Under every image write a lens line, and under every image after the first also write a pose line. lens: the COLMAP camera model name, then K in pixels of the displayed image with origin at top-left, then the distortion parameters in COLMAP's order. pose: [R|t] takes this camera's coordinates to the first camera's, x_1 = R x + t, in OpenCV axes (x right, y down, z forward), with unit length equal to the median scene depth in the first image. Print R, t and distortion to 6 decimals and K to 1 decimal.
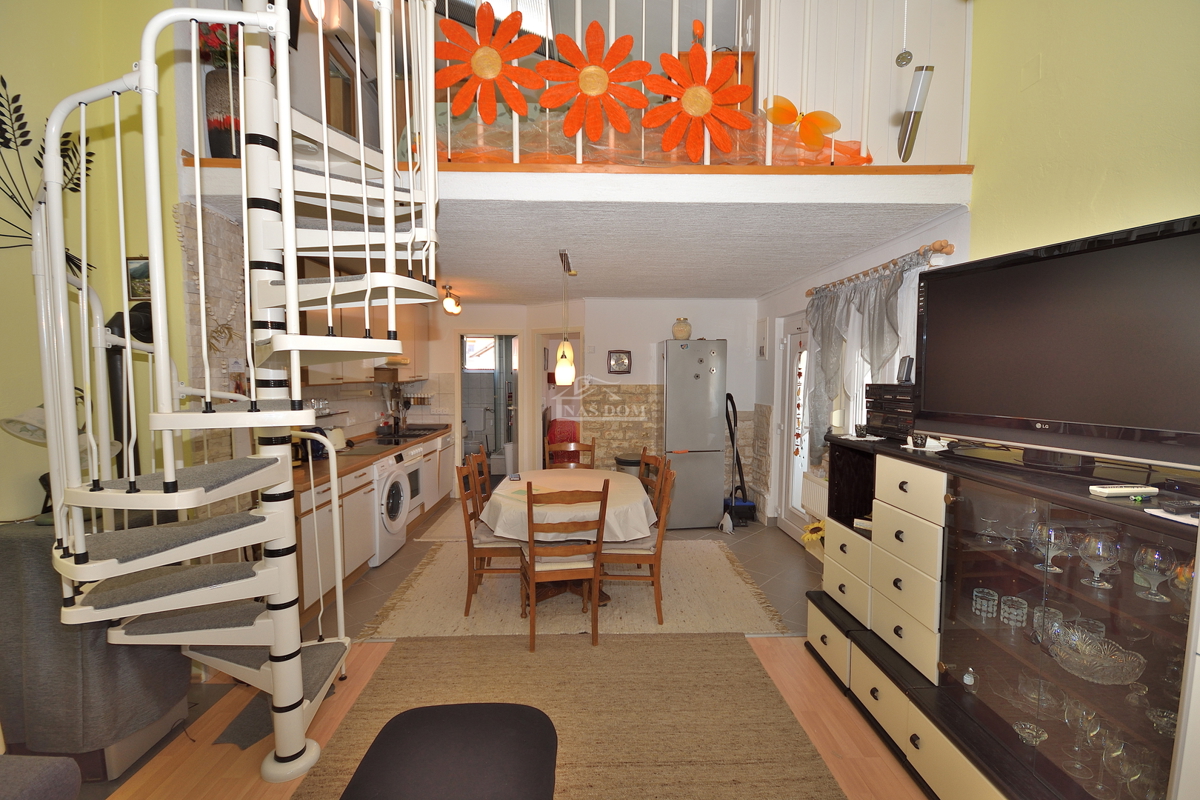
lens RADIAL K [[525.8, 0, 599.5], [0, 525.8, 408.7], [0, 0, 1]] dist [0.014107, -0.012048]
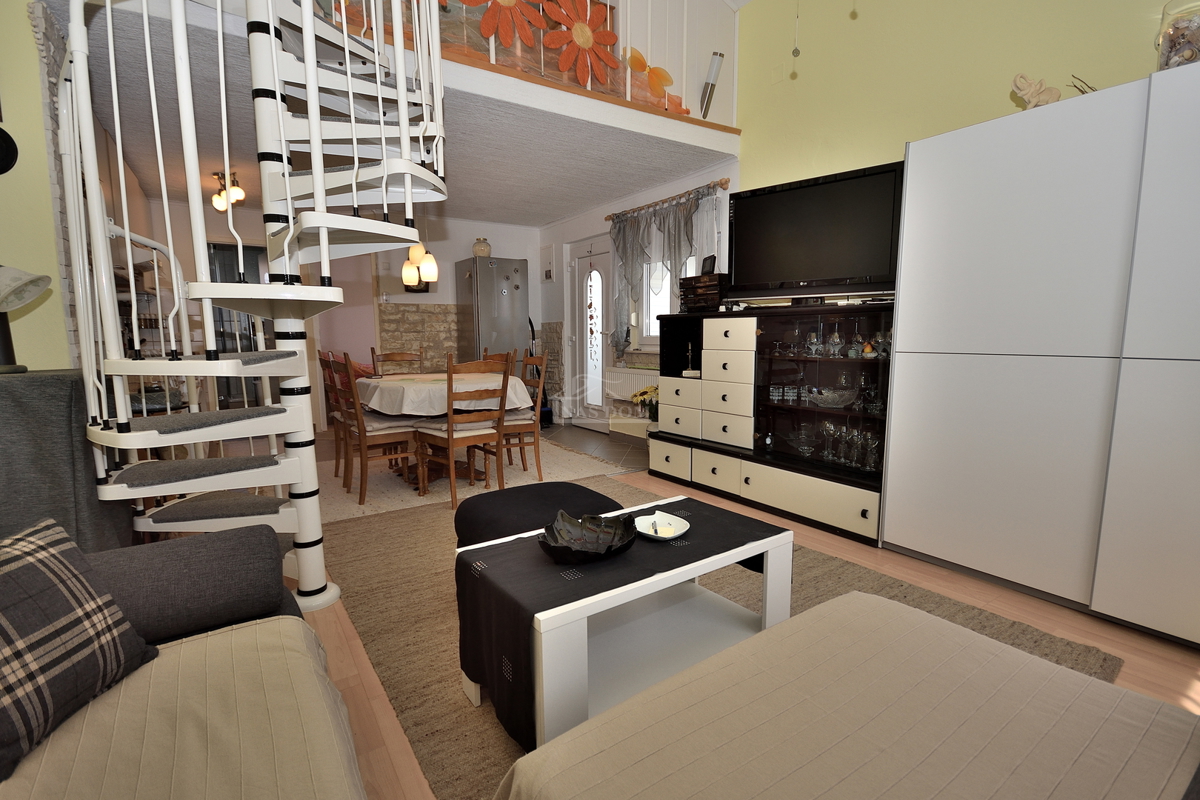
lens RADIAL K [[554.1, 0, 599.7], [0, 554.1, 407.0], [0, 0, 1]] dist [0.001320, 0.000312]
pose [[0.849460, -0.078091, 0.521842, -0.451270], [0.044722, 0.996084, 0.076261, 0.164383], [-0.525754, -0.041443, 0.849627, -0.145907]]
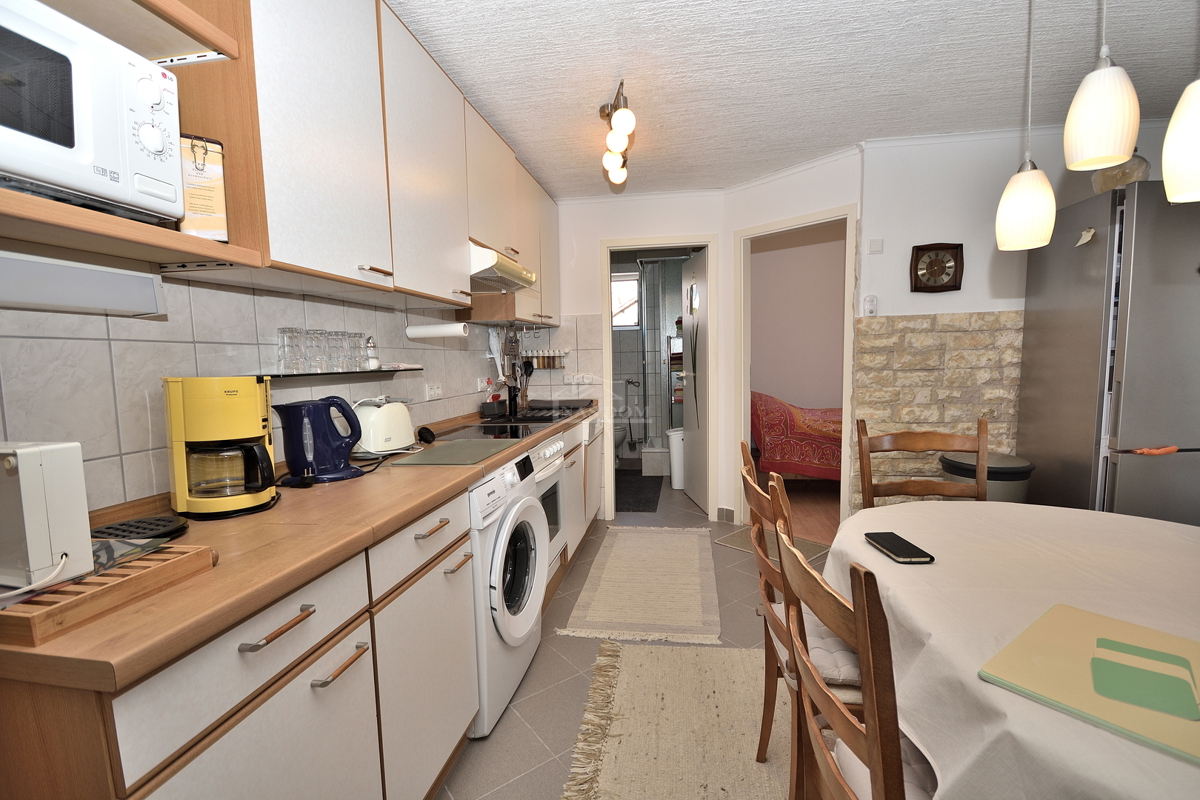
lens RADIAL K [[525.8, 0, 599.5], [0, 525.8, 408.7], [0, 0, 1]] dist [0.014107, -0.012048]
pose [[0.982213, -0.011518, -0.187415, -0.354886], [0.017238, 0.999433, 0.028920, 0.047956], [0.186976, -0.031636, 0.981855, 0.868722]]
